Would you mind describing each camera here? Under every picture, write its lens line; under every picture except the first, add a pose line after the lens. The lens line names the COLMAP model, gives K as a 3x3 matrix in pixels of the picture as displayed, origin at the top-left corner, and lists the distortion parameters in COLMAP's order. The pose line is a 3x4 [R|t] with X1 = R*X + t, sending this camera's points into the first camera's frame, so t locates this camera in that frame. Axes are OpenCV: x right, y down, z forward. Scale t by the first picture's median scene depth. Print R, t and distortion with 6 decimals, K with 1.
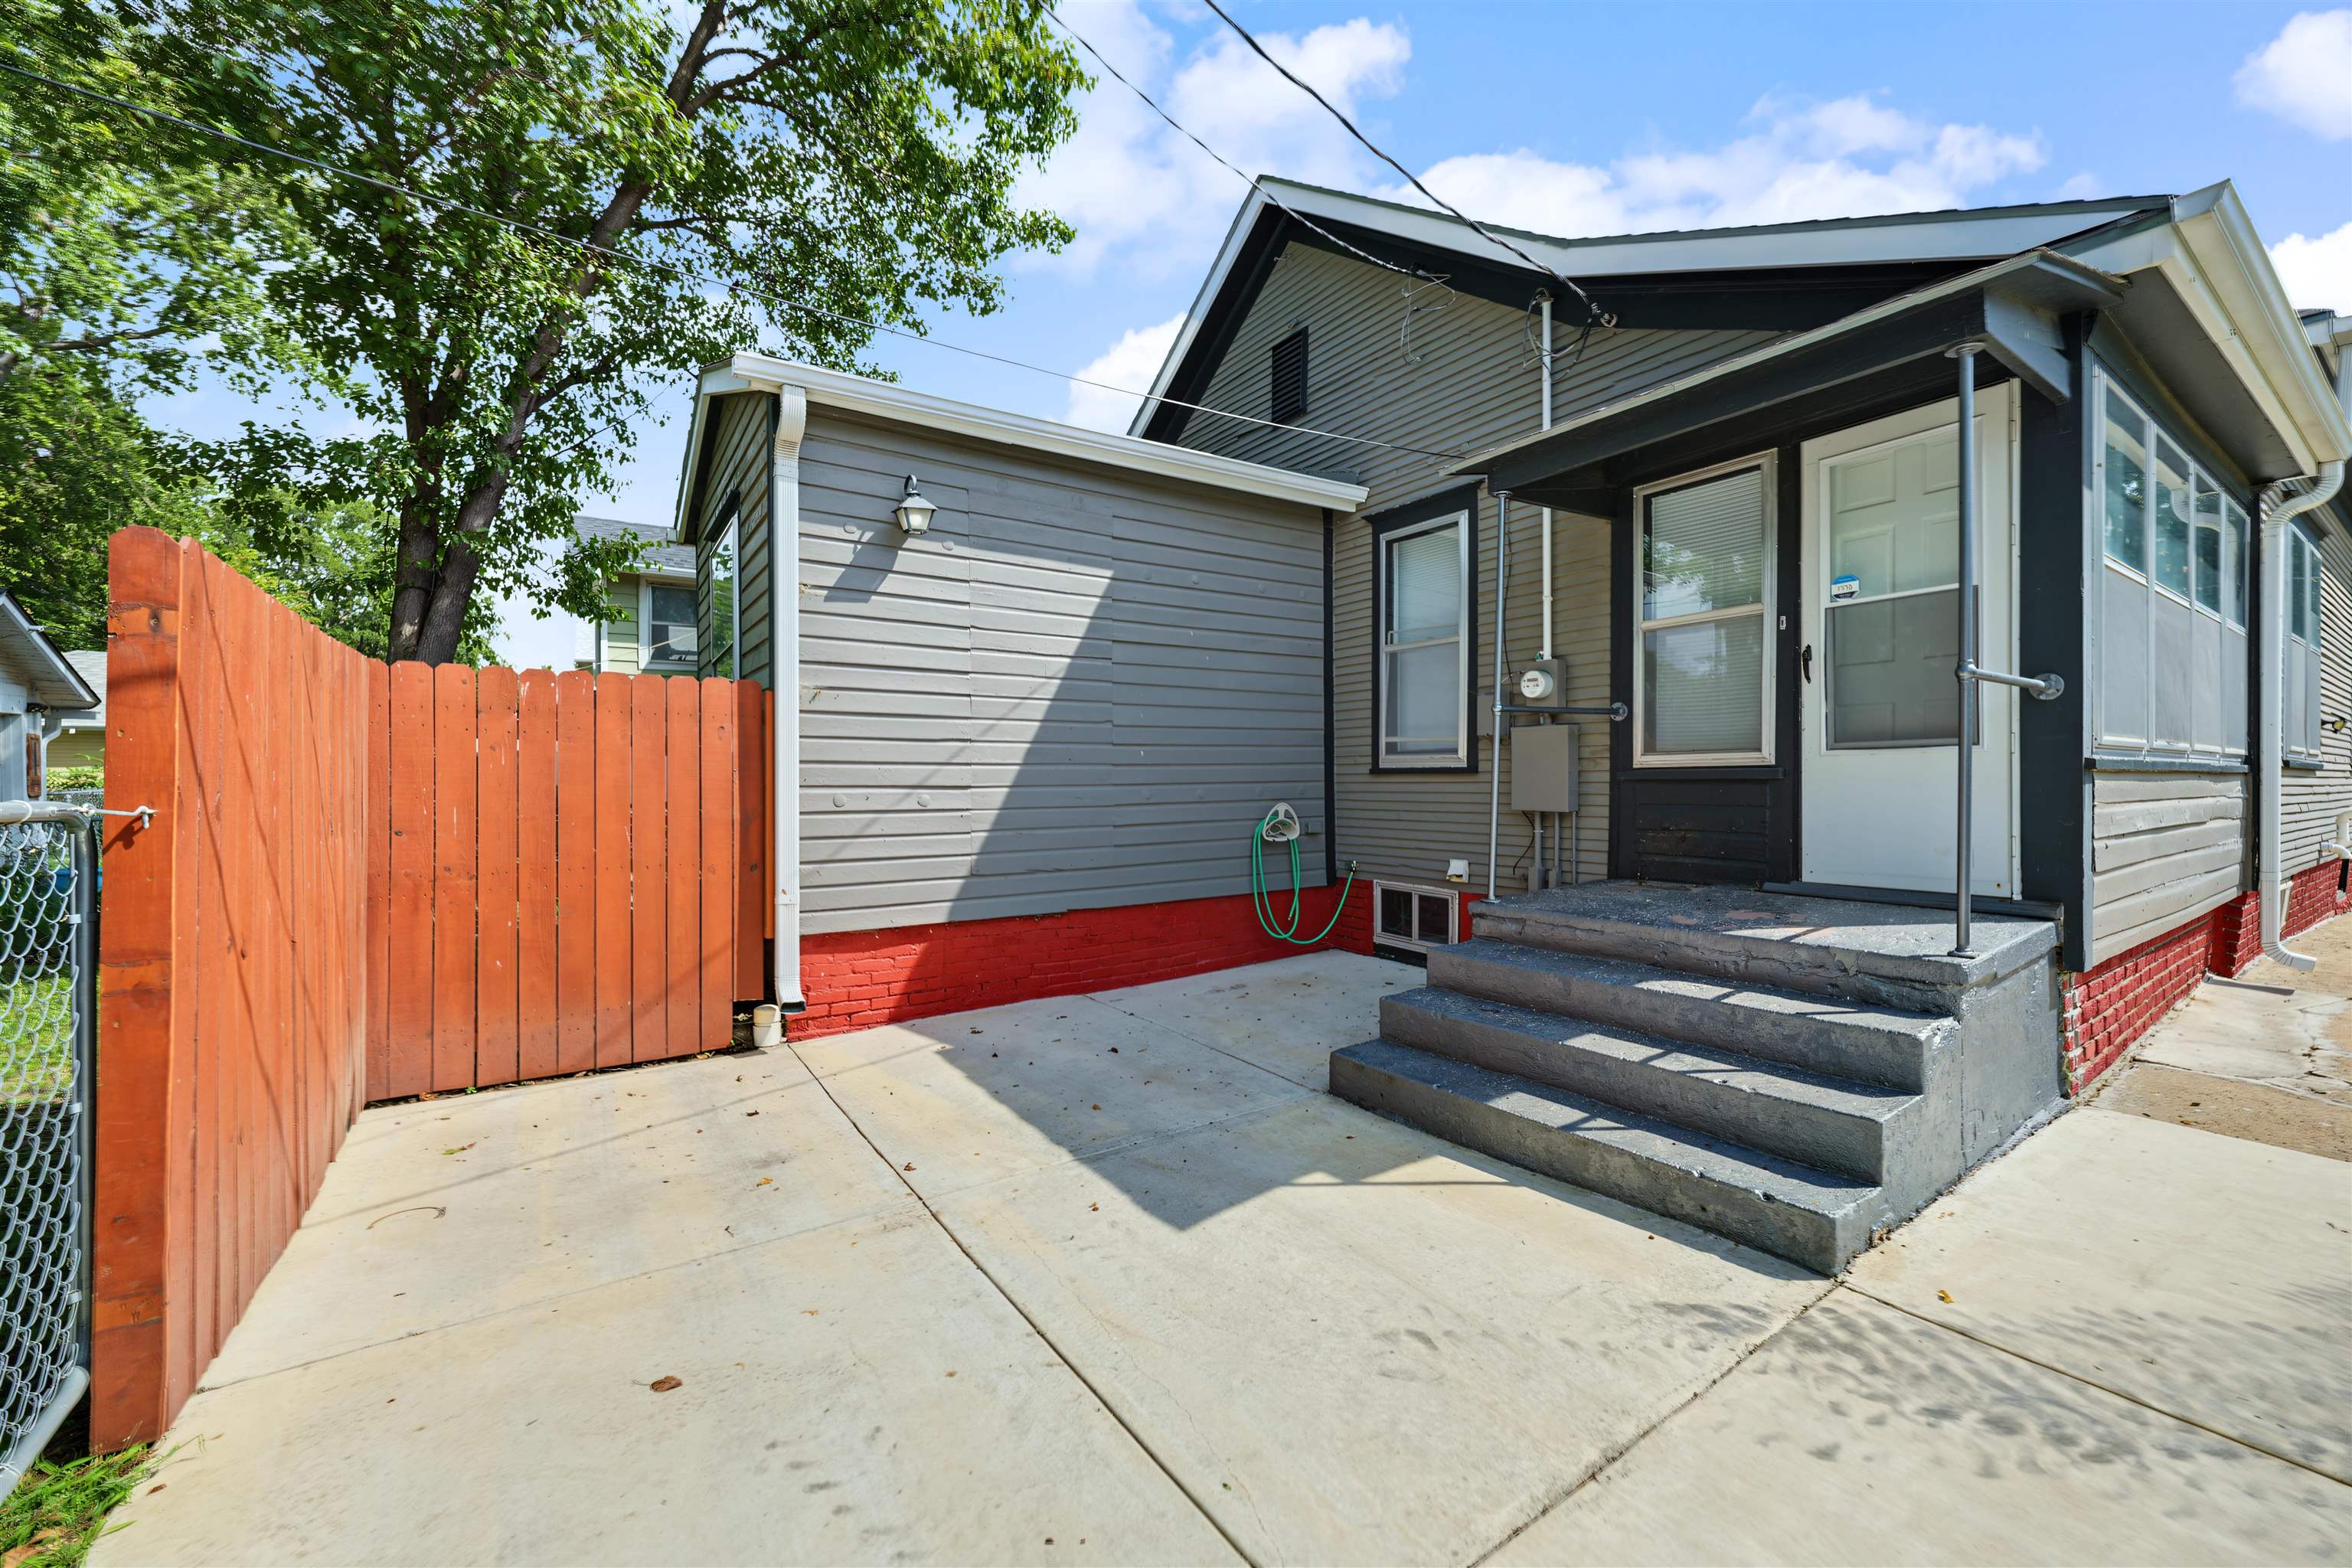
lens RADIAL K [[914.6, 0, 1173.3], [0, 914.6, 782.8], [0, 0, 1]] dist [-0.001418, -0.000672]
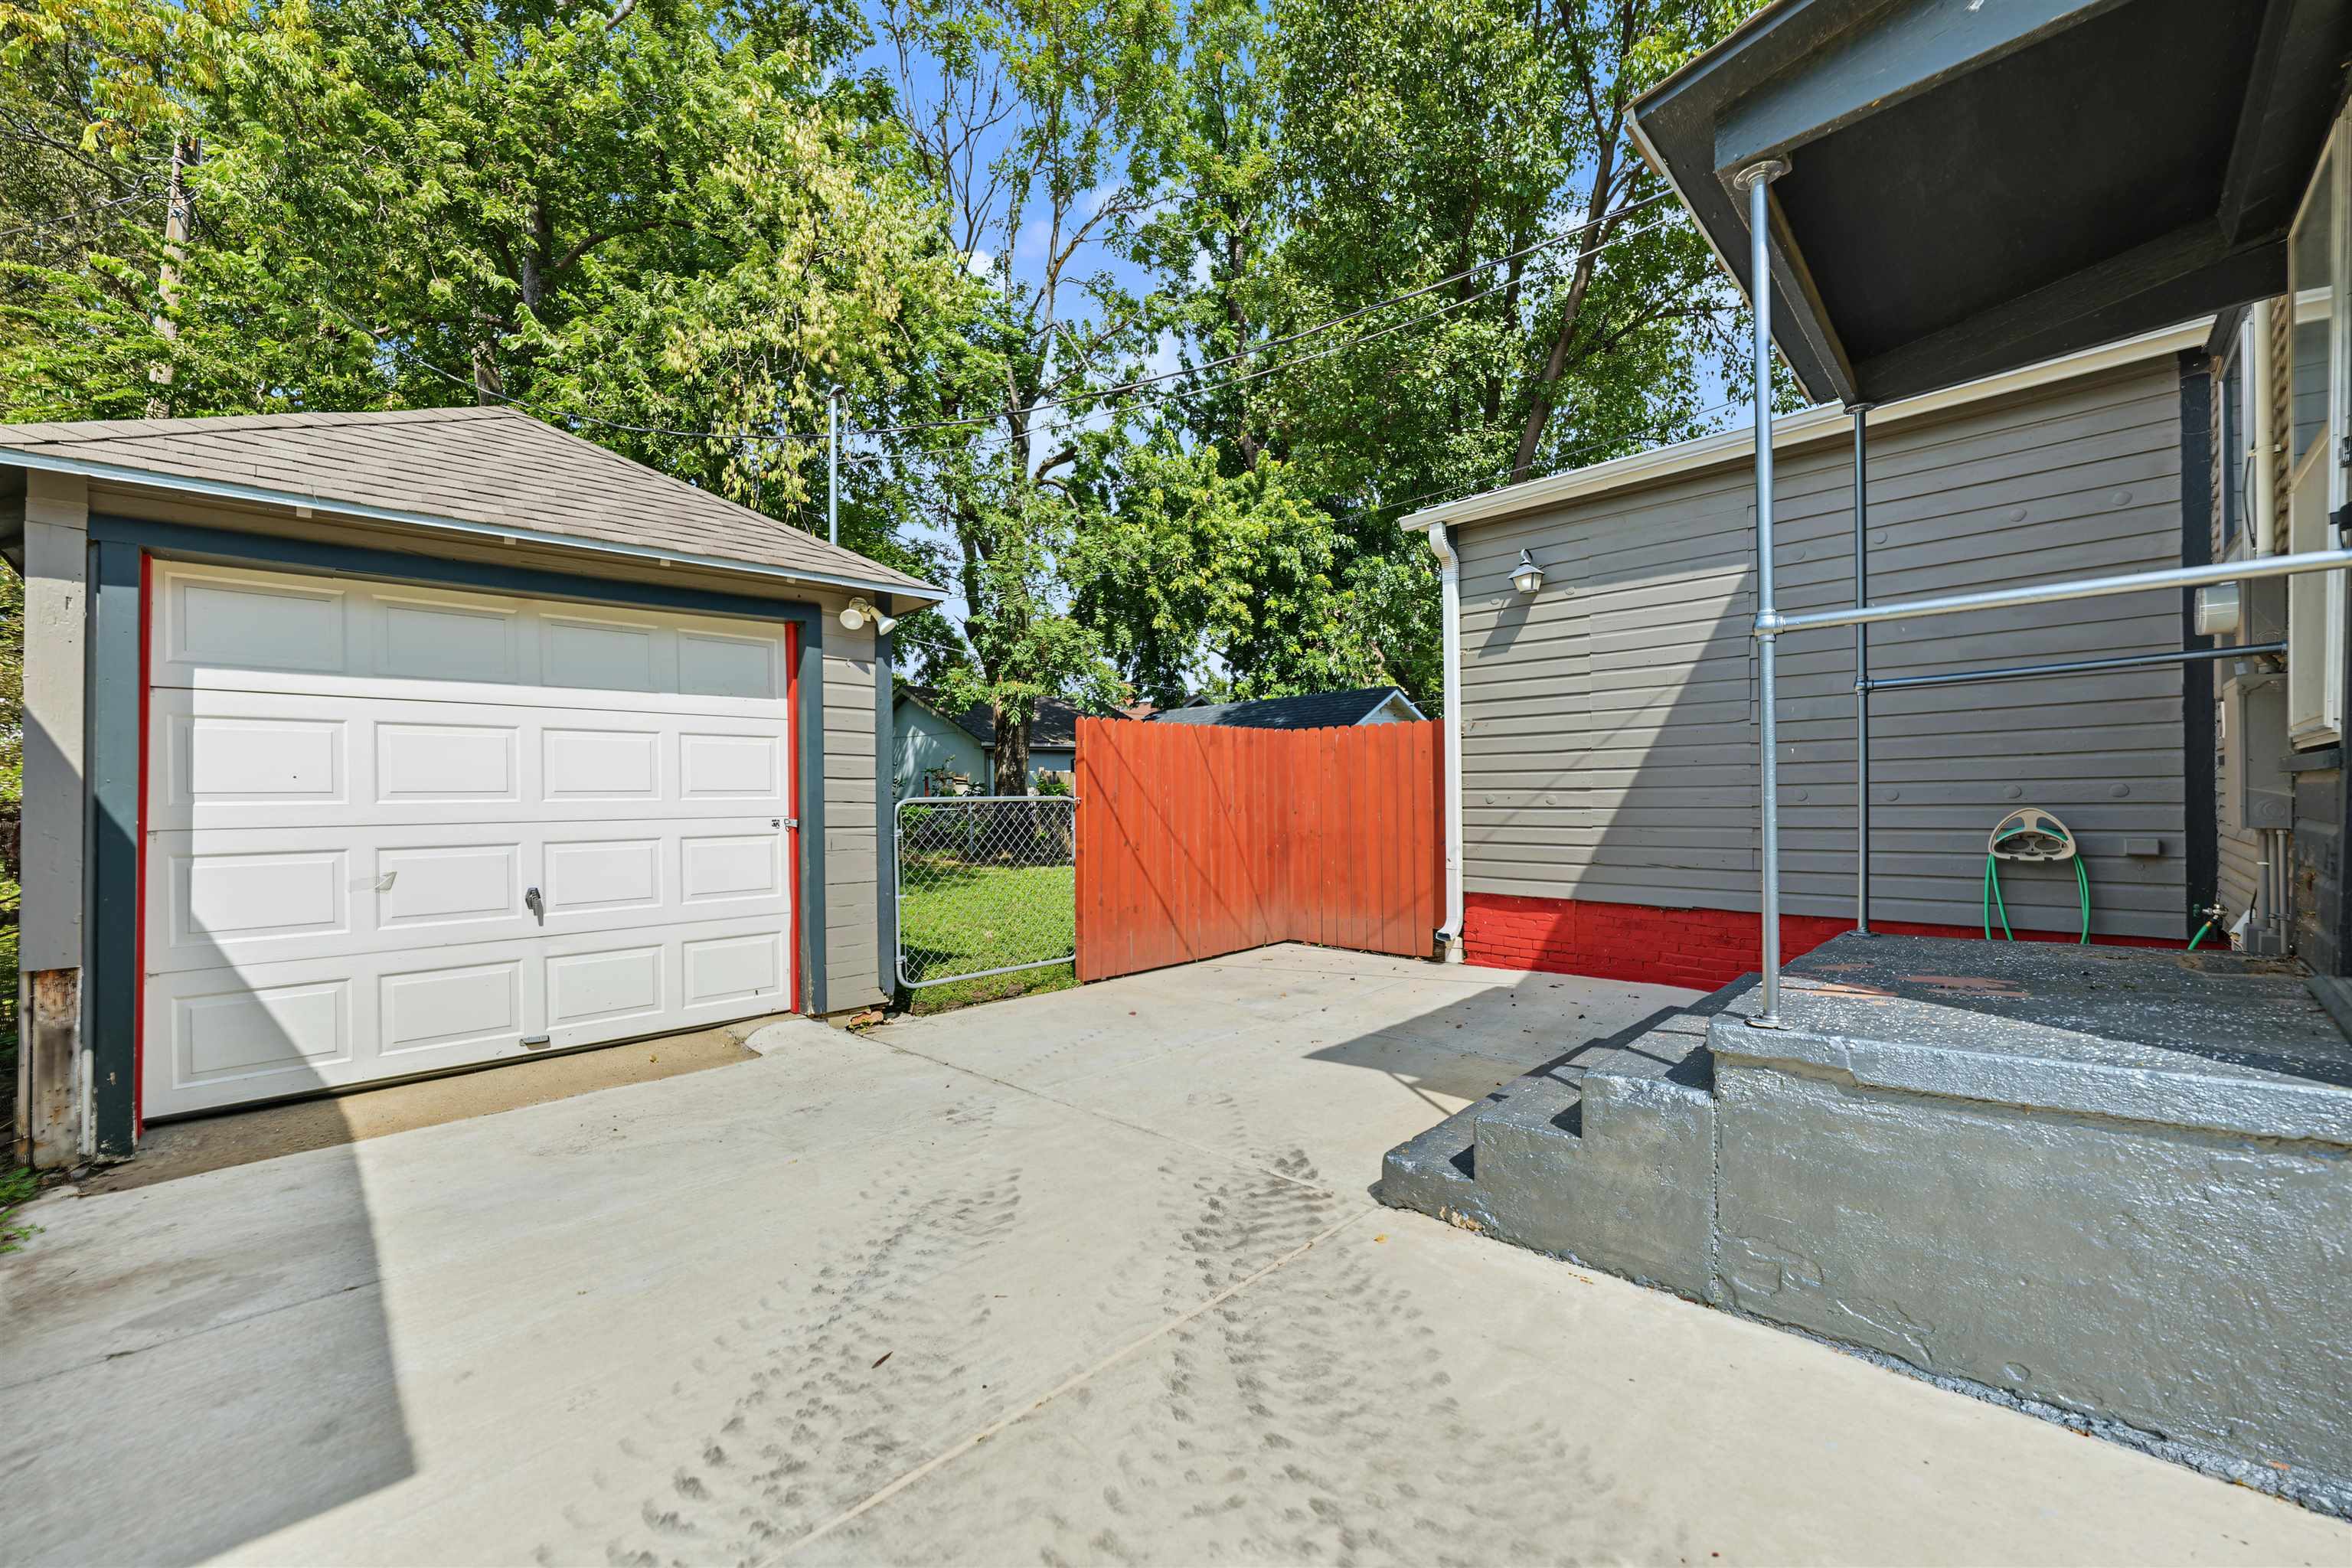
lens RADIAL K [[914.6, 0, 1164.2], [0, 914.6, 789.6], [0, 0, 1]] dist [-0.001418, -0.000672]
pose [[0.195534, -0.003162, -0.980692, 1.445071], [0.010490, 0.999944, -0.001133, 0.002383], [0.980641, -0.010066, 0.195556, 0.392231]]
